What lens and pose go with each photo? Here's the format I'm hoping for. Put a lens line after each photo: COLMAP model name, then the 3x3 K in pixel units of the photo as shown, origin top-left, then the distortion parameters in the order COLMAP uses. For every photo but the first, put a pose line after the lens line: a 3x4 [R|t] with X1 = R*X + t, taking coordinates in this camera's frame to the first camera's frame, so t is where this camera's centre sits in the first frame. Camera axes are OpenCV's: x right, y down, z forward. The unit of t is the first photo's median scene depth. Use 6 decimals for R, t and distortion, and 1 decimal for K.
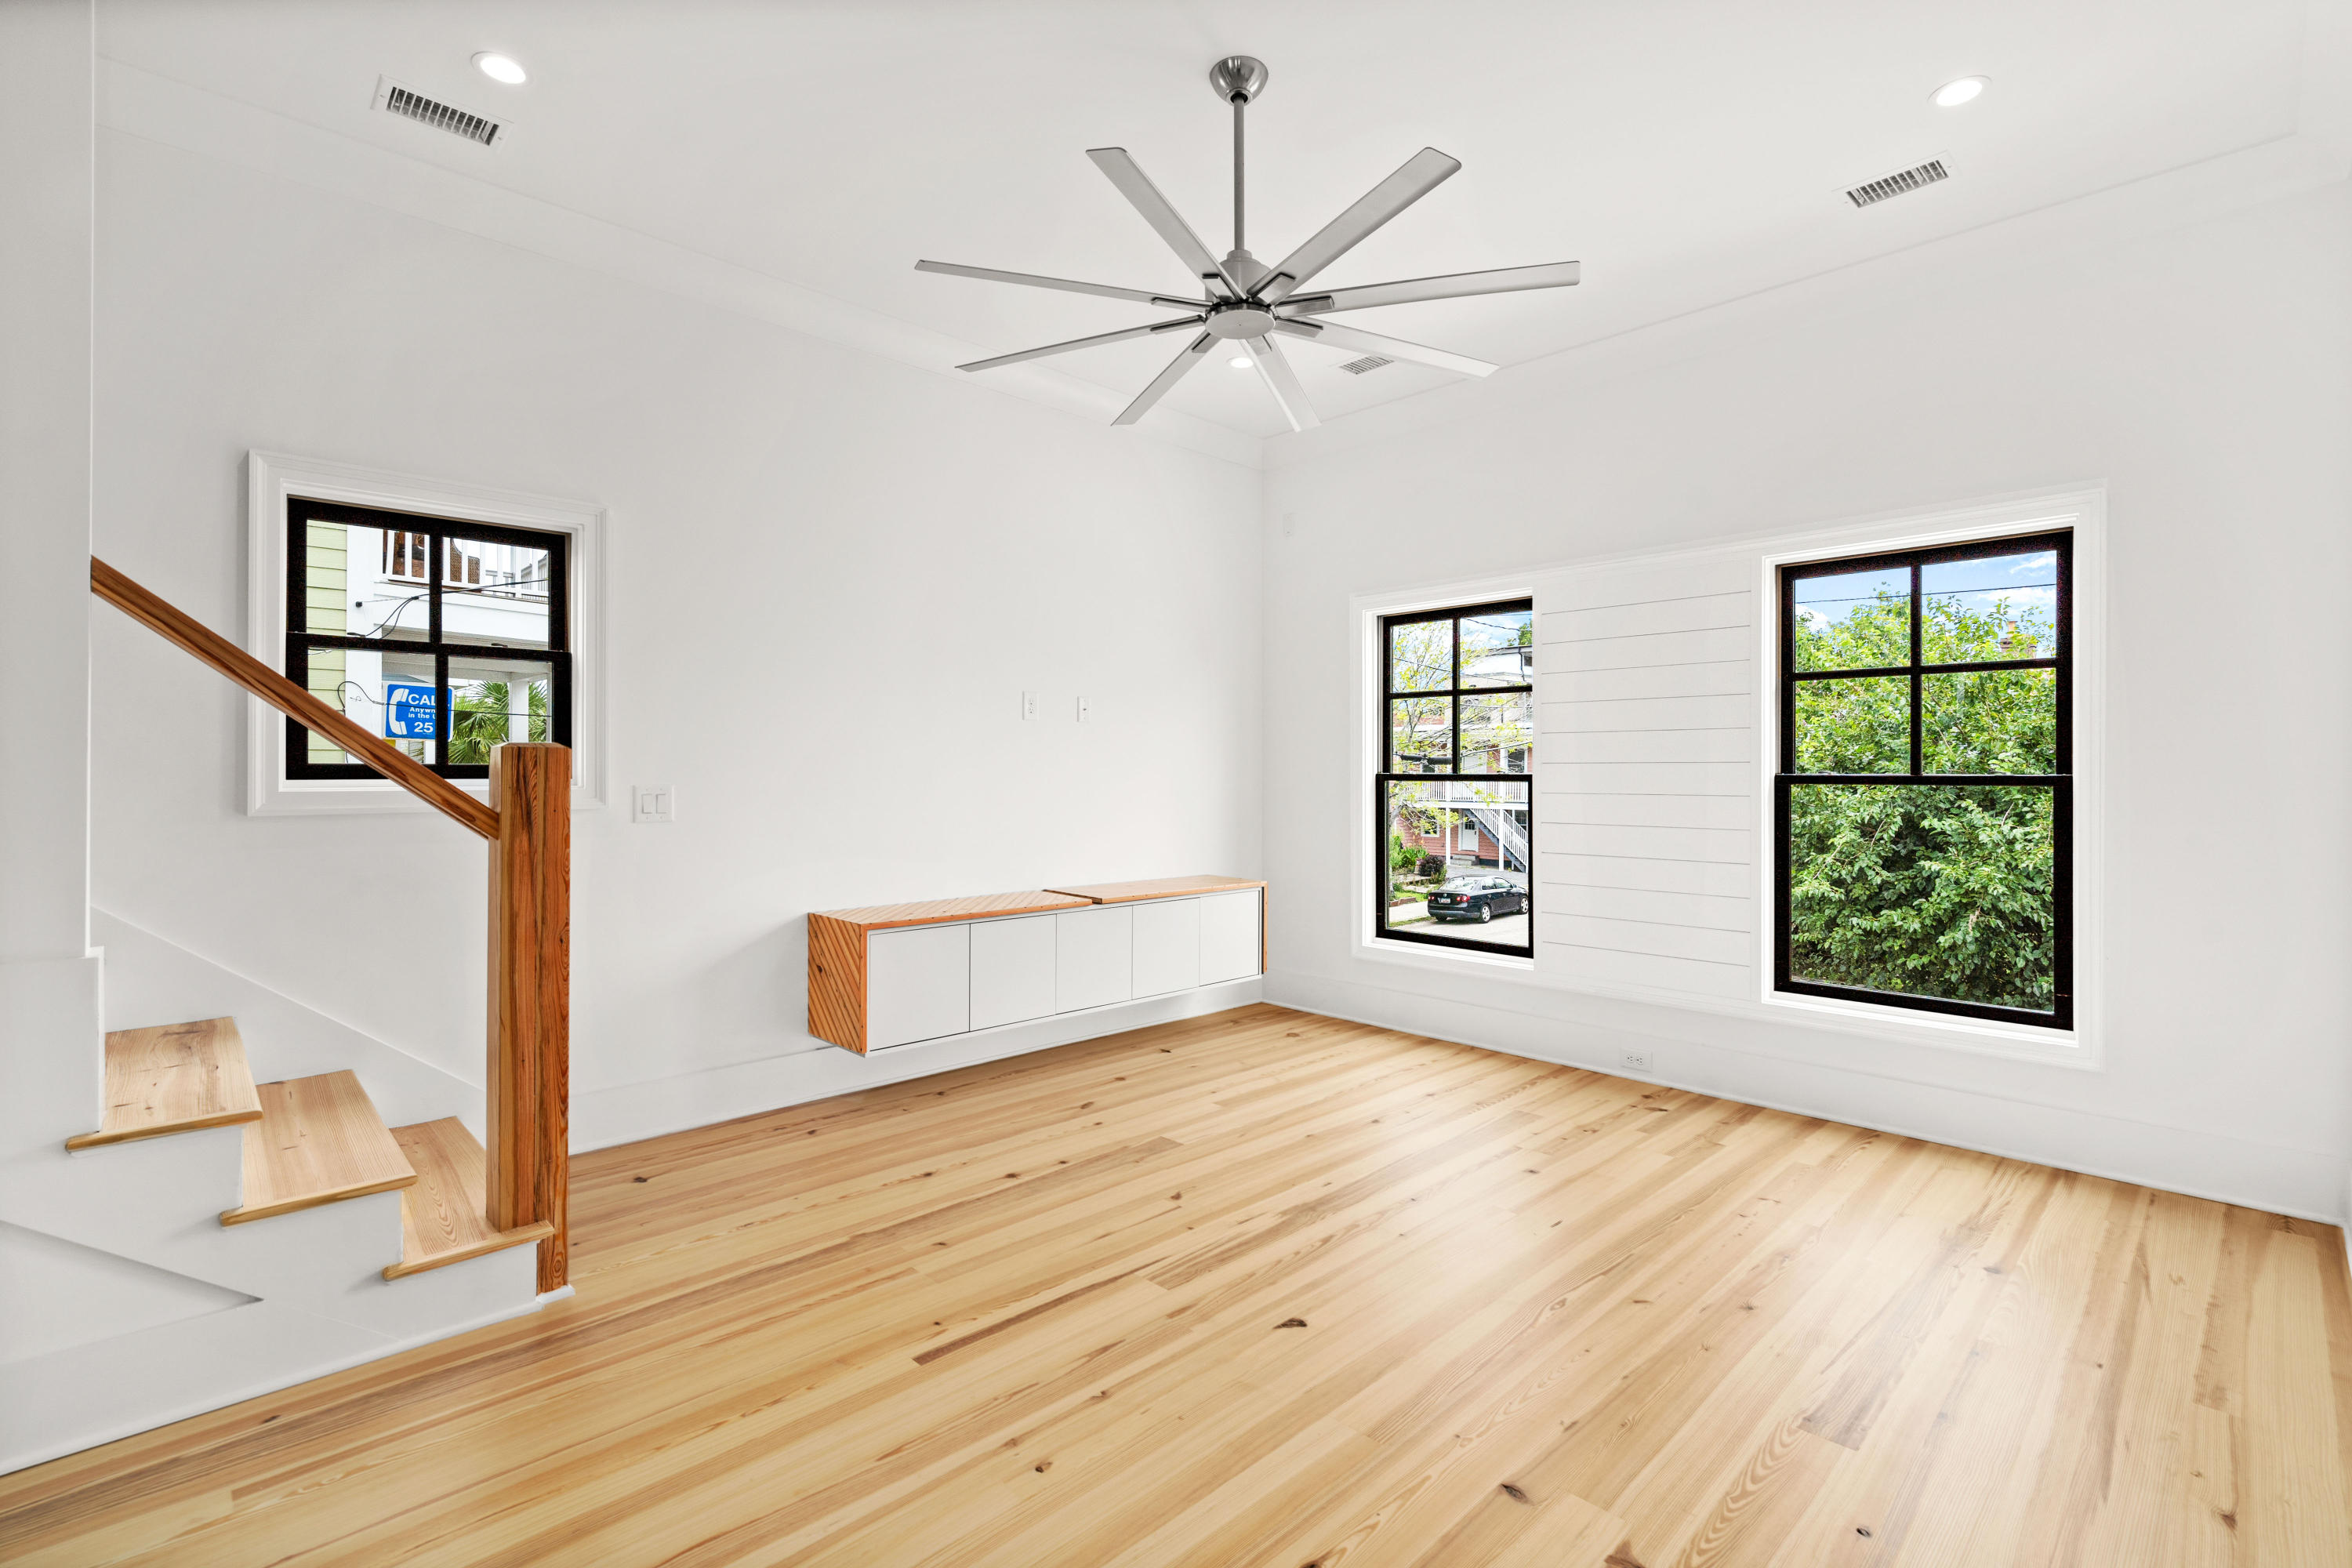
lens RADIAL K [[1071.4, 0, 1193.7], [0, 1071.4, 773.3], [0, 0, 1]] dist [-0.011588, 0.000519]
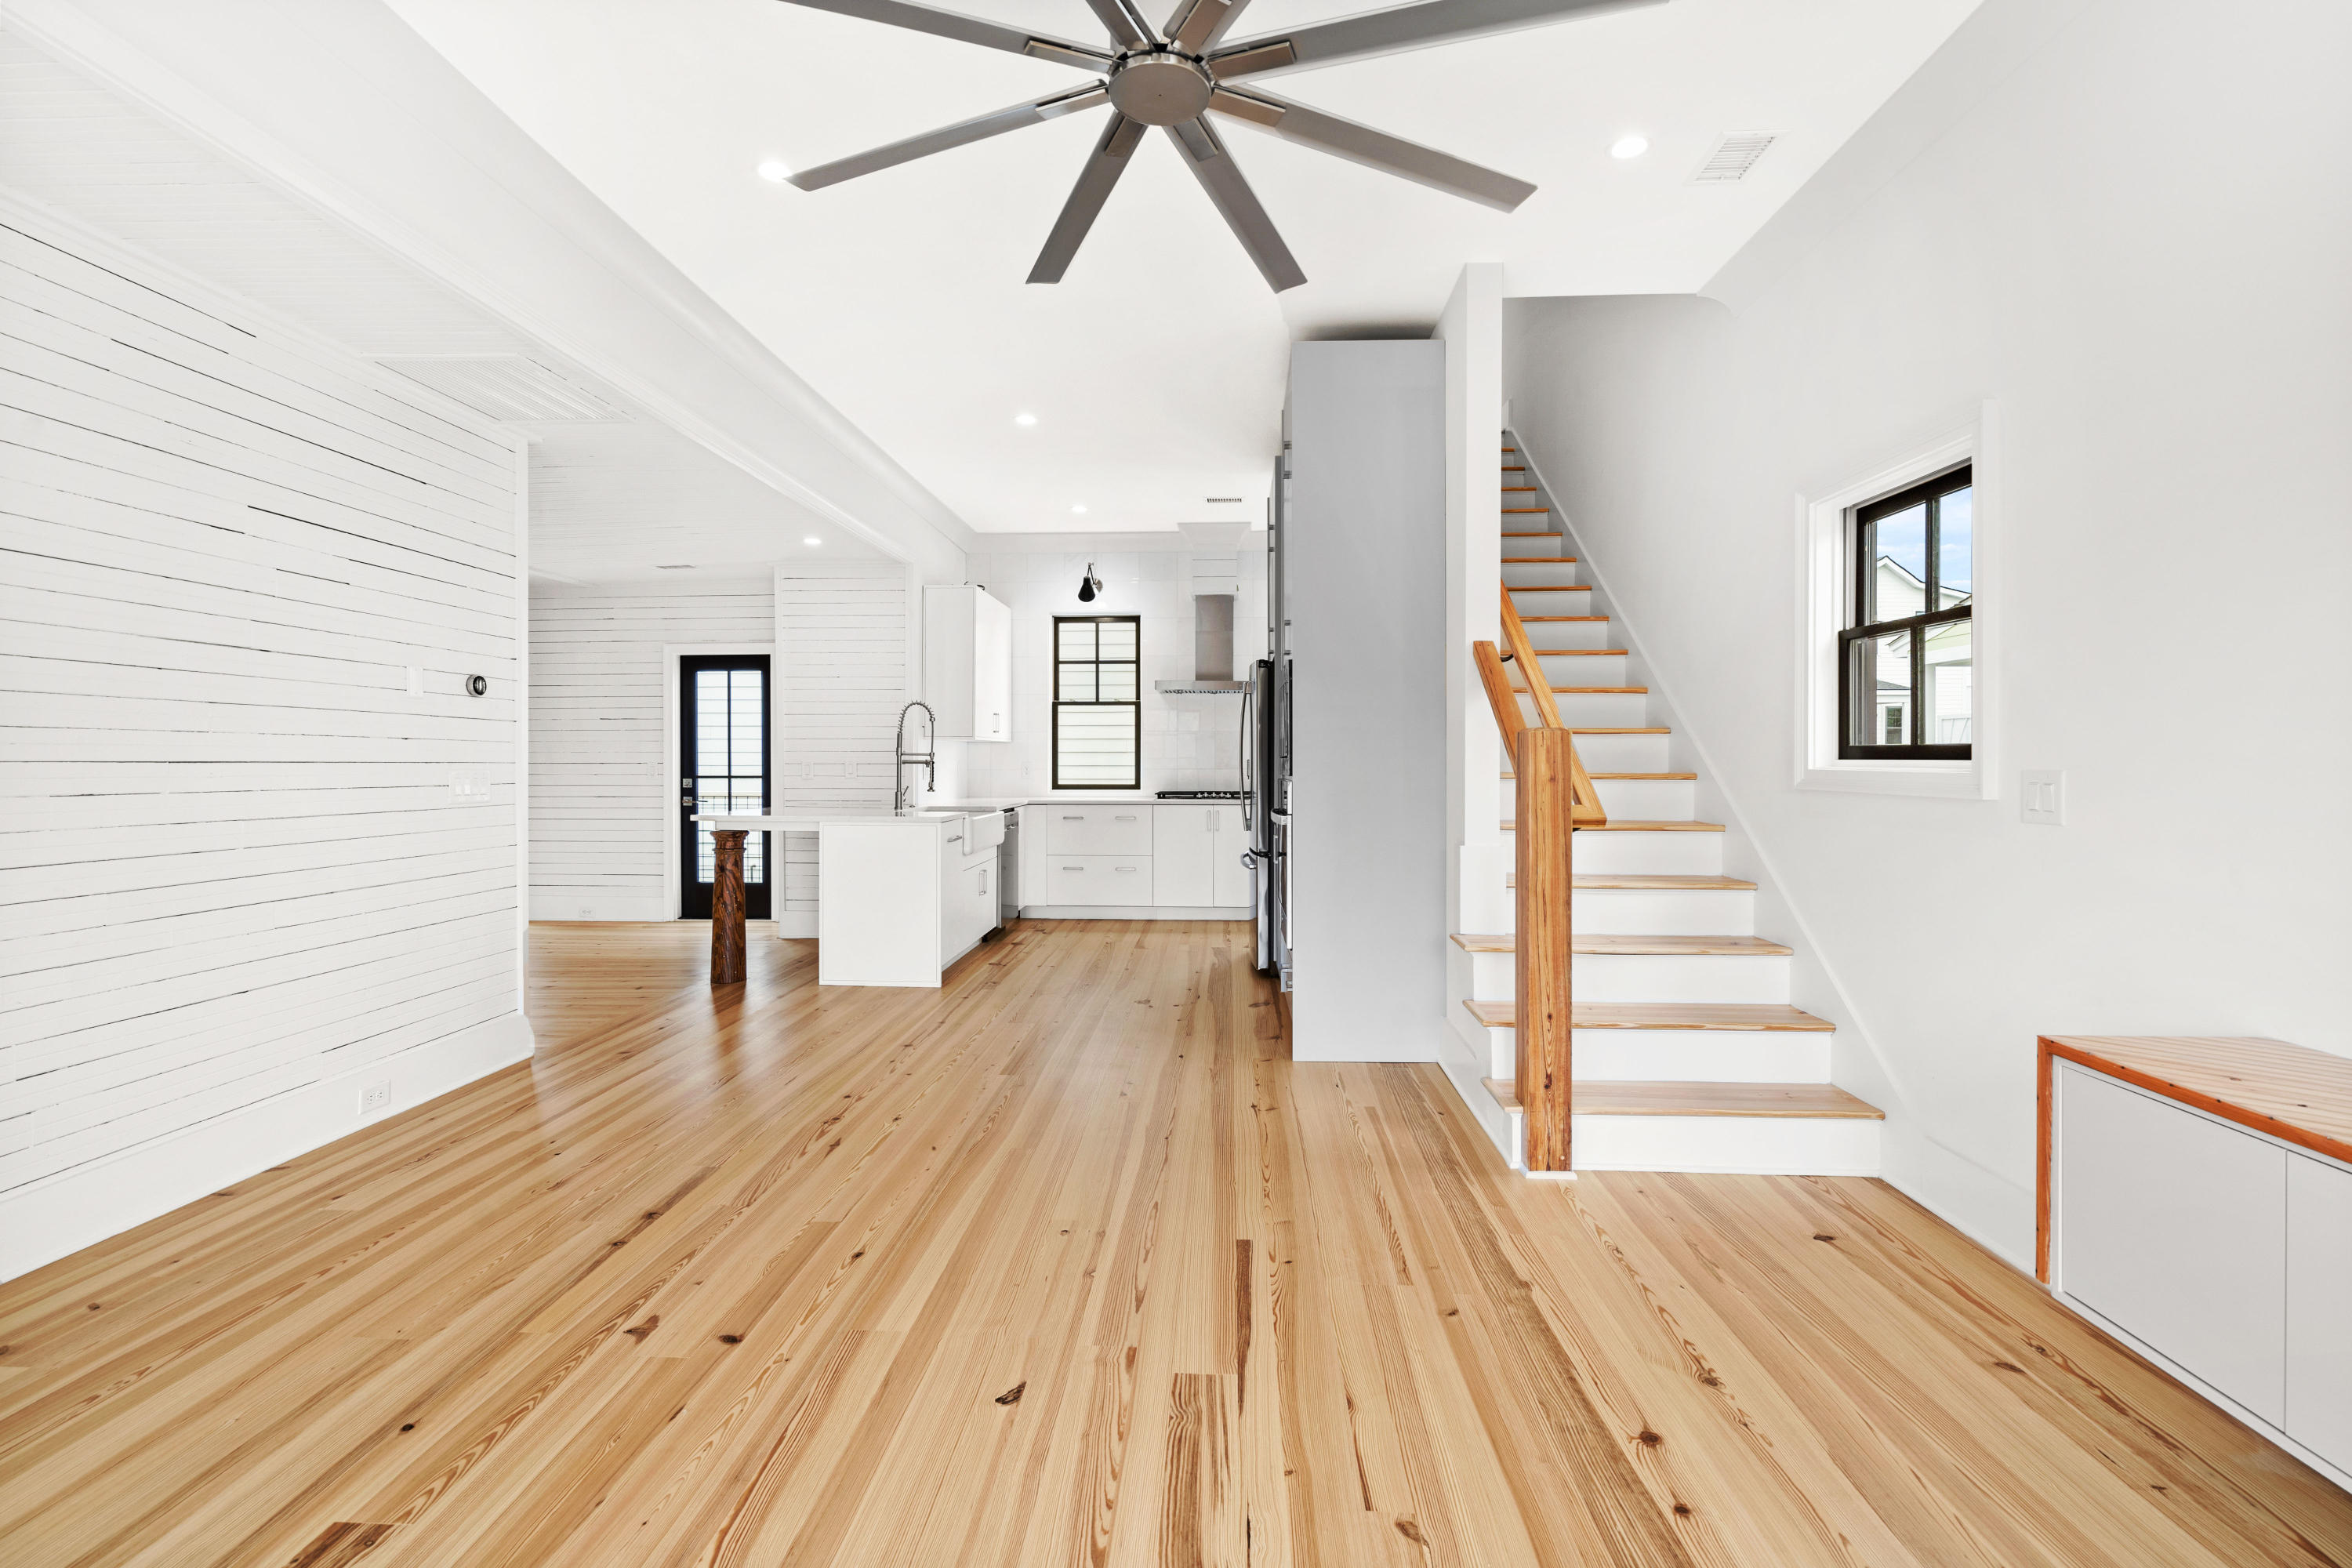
lens RADIAL K [[1071.4, 0, 1186.4], [0, 1071.4, 765.3], [0, 0, 1]] dist [-0.011588, 0.000519]
pose [[-0.739196, 0.003986, -0.673479, 0.517390], [-0.002615, 0.999958, 0.008789, 0.002685], [0.673485, 0.008258, -0.739154, 1.584860]]
